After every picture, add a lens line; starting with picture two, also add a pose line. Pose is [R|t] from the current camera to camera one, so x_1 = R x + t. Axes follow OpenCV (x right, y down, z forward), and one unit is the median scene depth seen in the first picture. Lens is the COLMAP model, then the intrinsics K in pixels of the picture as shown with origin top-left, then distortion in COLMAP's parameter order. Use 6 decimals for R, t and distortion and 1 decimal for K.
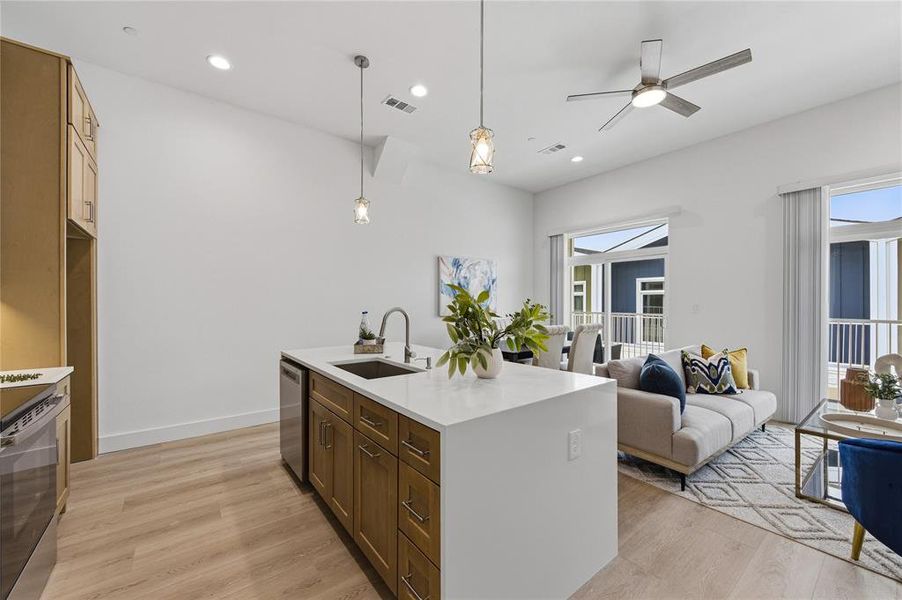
lens RADIAL K [[352.8, 0, 451.1], [0, 352.8, 305.2], [0, 0, 1]] dist [0.000299, -0.000073]
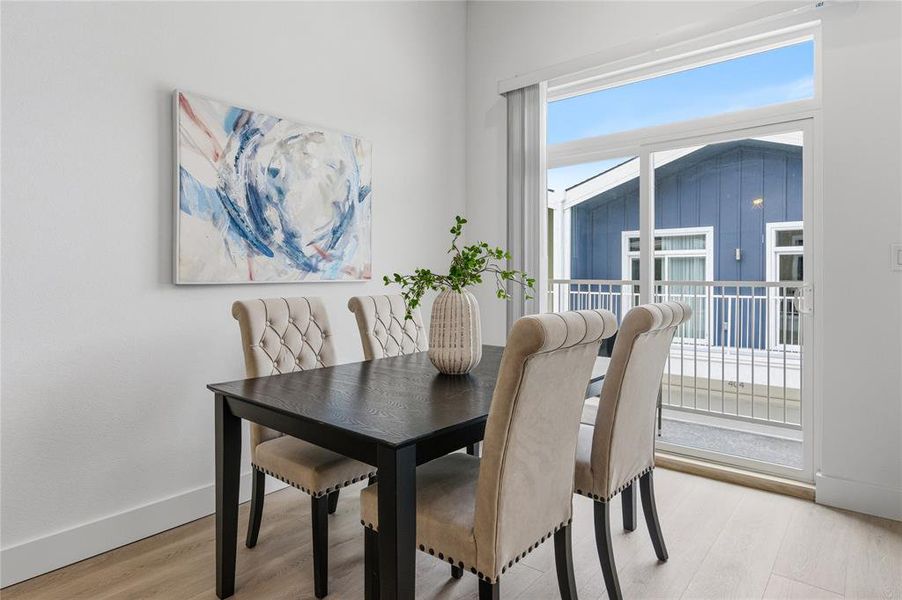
lens RADIAL K [[518.9, 0, 449.8], [0, 518.9, 281.9], [0, 0, 1]] dist [-0.028811, -0.000040]
pose [[0.976565, -0.001113, 0.215218, 0.123080], [0.000713, 0.999998, 0.001934, 0.032052], [-0.215220, -0.001736, 0.976564, 0.599954]]
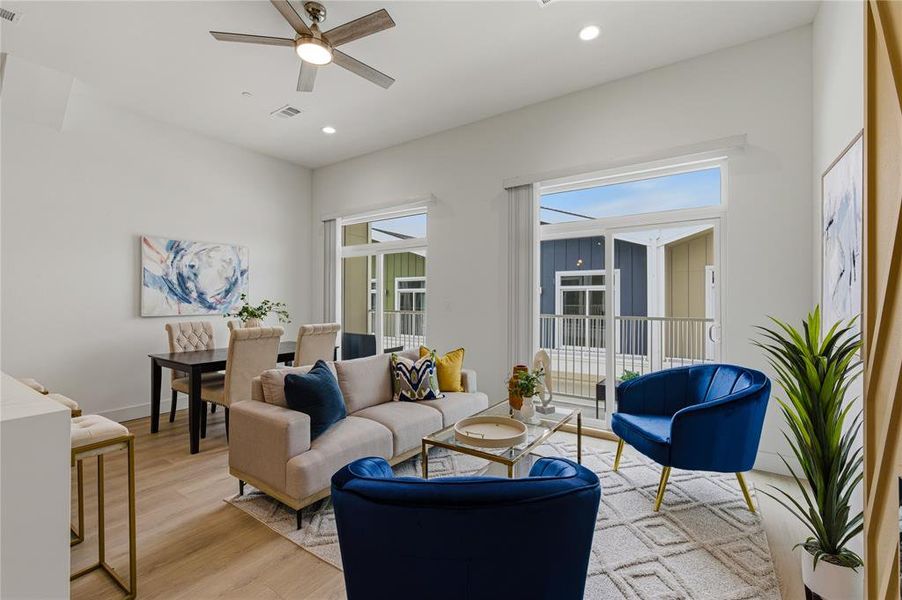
lens RADIAL K [[393.3, 0, 451.0], [0, 393.3, 300.0], [0, 0, 1]] dist [-0.000407, -0.000218]
pose [[0.949079, 0.002031, 0.315031, 0.381774], [0.000342, 0.999972, -0.007480, 0.001874], [-0.315037, 0.007207, 0.949052, 0.013062]]
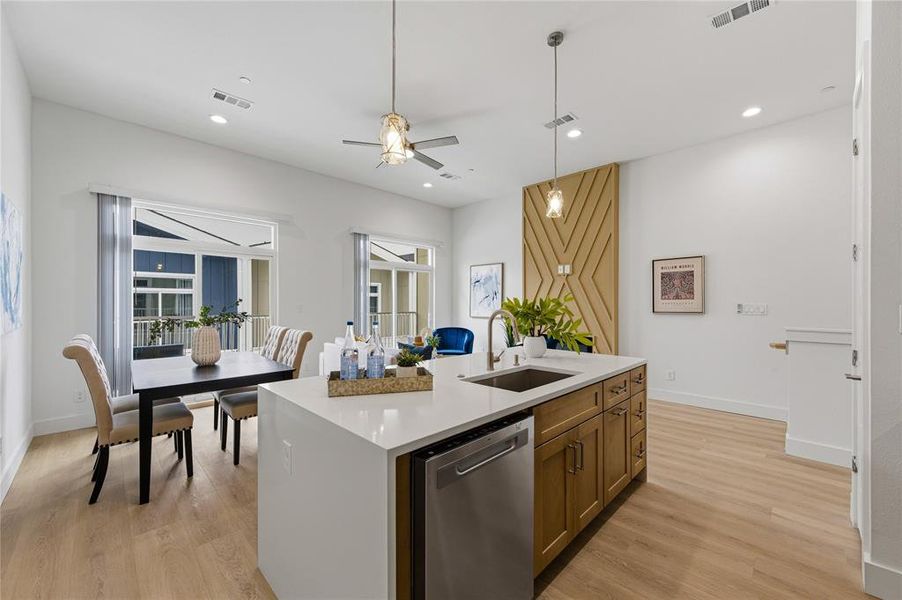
lens RADIAL K [[352.8, 0, 451.1], [0, 352.8, 305.2], [0, 0, 1]] dist [0.000299, -0.000073]
pose [[-0.123505, -0.004199, 0.992335, -0.548099], [0.005582, 0.999972, 0.004926, -0.002672], [-0.992328, 0.006148, -0.123479, 0.660743]]
